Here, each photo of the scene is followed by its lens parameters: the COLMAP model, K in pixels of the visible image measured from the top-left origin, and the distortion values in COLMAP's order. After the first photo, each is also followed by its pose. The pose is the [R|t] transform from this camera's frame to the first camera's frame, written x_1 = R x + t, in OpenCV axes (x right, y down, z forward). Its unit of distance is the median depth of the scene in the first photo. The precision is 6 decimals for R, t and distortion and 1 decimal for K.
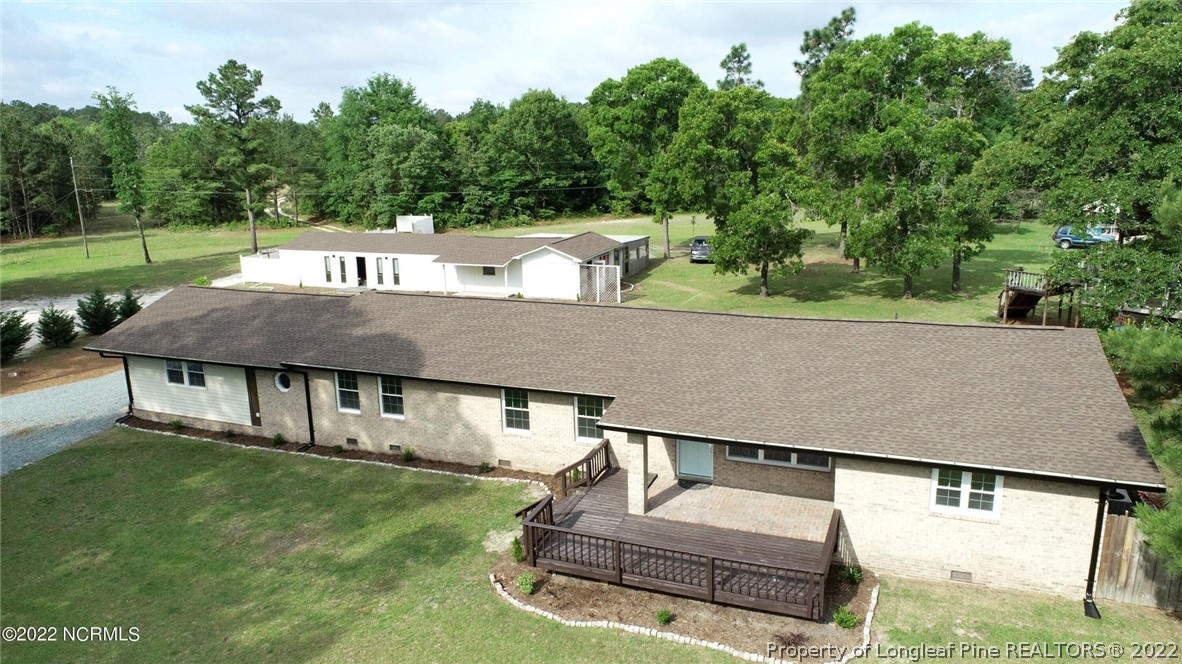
lens RADIAL K [[802.8, 0, 591.0], [0, 802.8, 332.0], [0, 0, 1]] dist [-0.009641, 0.002292]
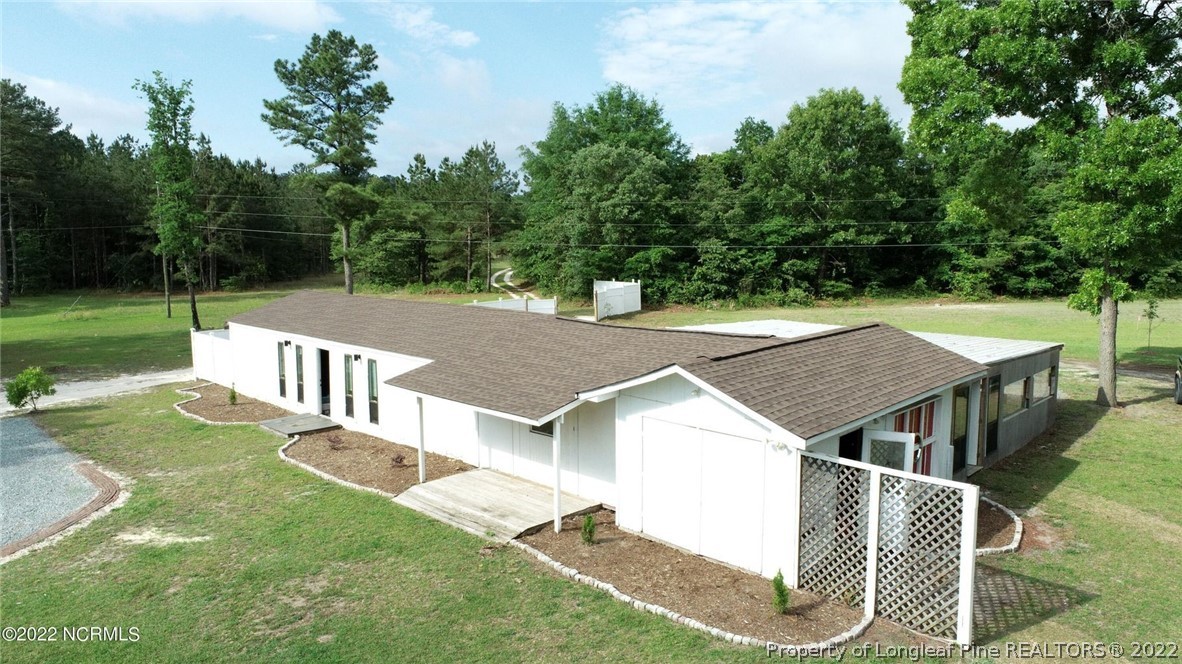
lens RADIAL K [[802.8, 0, 591.0], [0, 802.8, 332.0], [0, 0, 1]] dist [-0.009641, 0.002292]
pose [[0.920639, 0.062306, -0.385410, 0.010641], [-0.100066, 0.991865, -0.078684, -0.051687], [0.377372, 0.111006, 0.919384, 0.402982]]
